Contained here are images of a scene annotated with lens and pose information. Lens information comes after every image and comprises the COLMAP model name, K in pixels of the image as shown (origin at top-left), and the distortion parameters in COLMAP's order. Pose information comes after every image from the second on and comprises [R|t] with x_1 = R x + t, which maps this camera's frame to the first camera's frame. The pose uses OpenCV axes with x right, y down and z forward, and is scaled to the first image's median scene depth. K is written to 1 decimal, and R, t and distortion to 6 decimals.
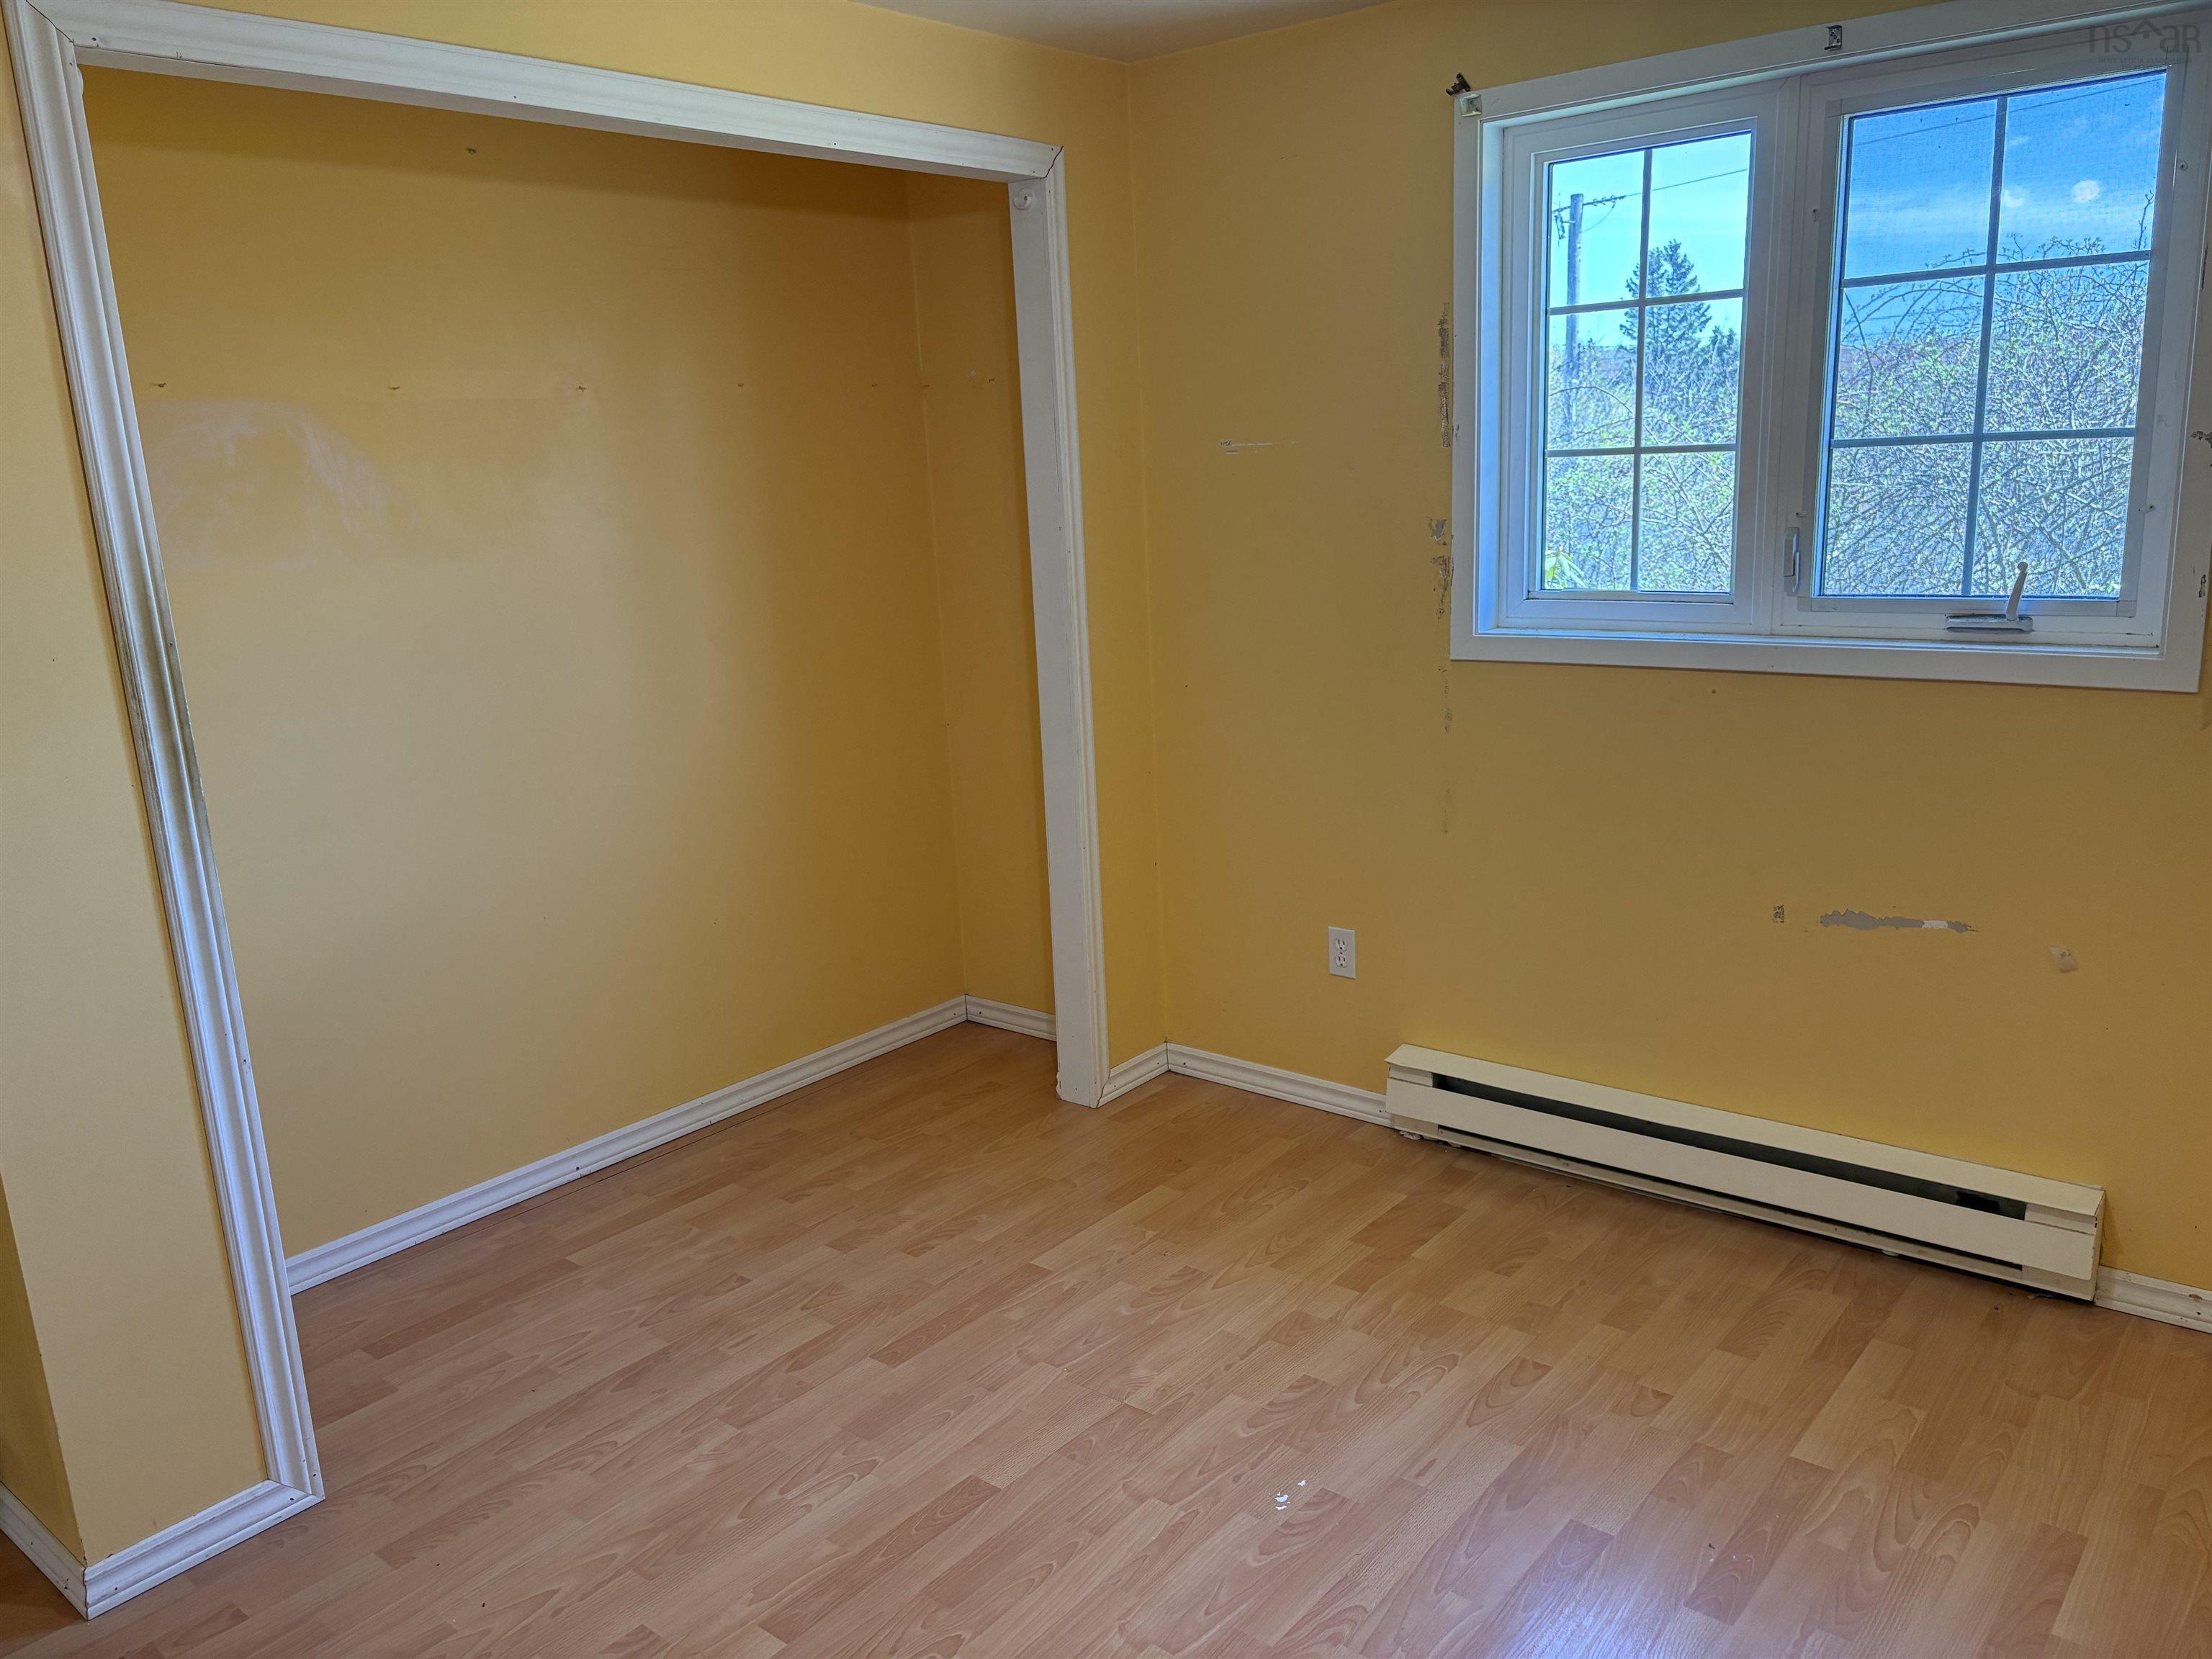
lens RADIAL K [[1649.2, 0, 1092.8], [0, 1649.2, 825.1], [0, 0, 1]] dist [0.031219, 0.001790]
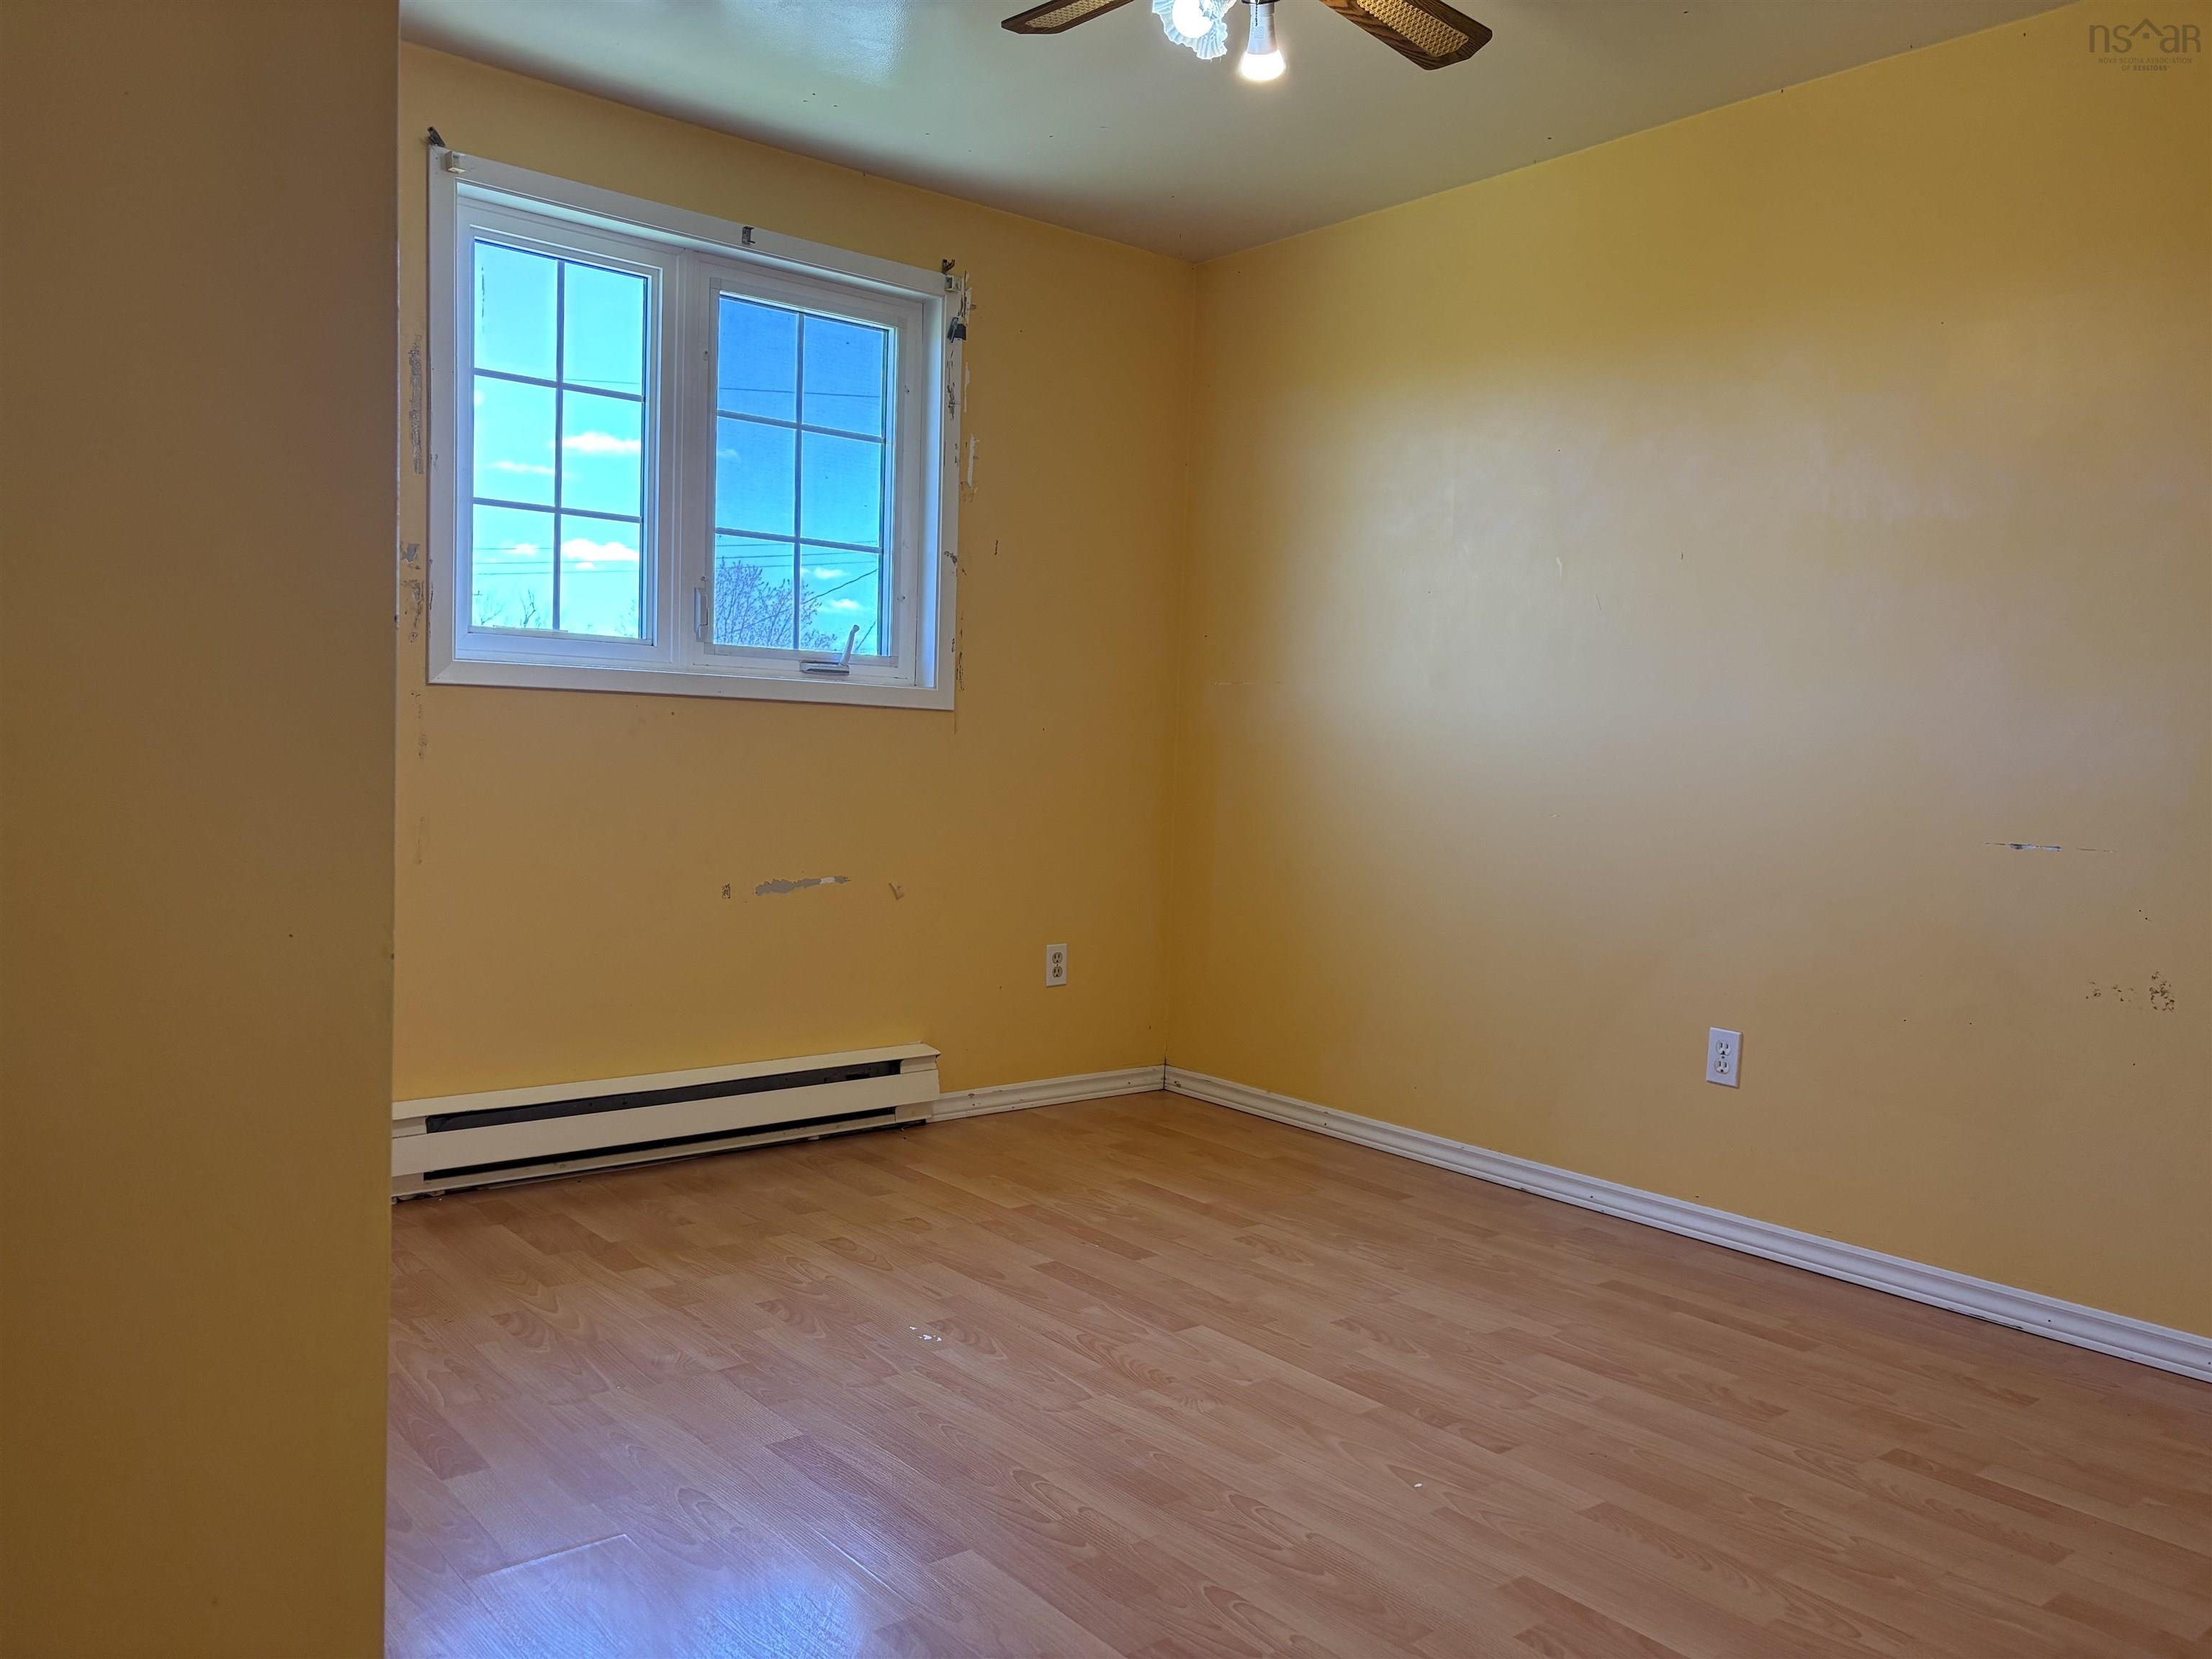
lens RADIAL K [[1649.2, 0, 1092.8], [0, 1649.2, 825.1], [0, 0, 1]] dist [0.031219, 0.001790]
pose [[0.216415, -0.000791, 0.976301, -0.762880], [0.166558, 0.985370, -0.036122, 0.097750], [-0.961989, 0.170429, 0.213381, 0.472031]]
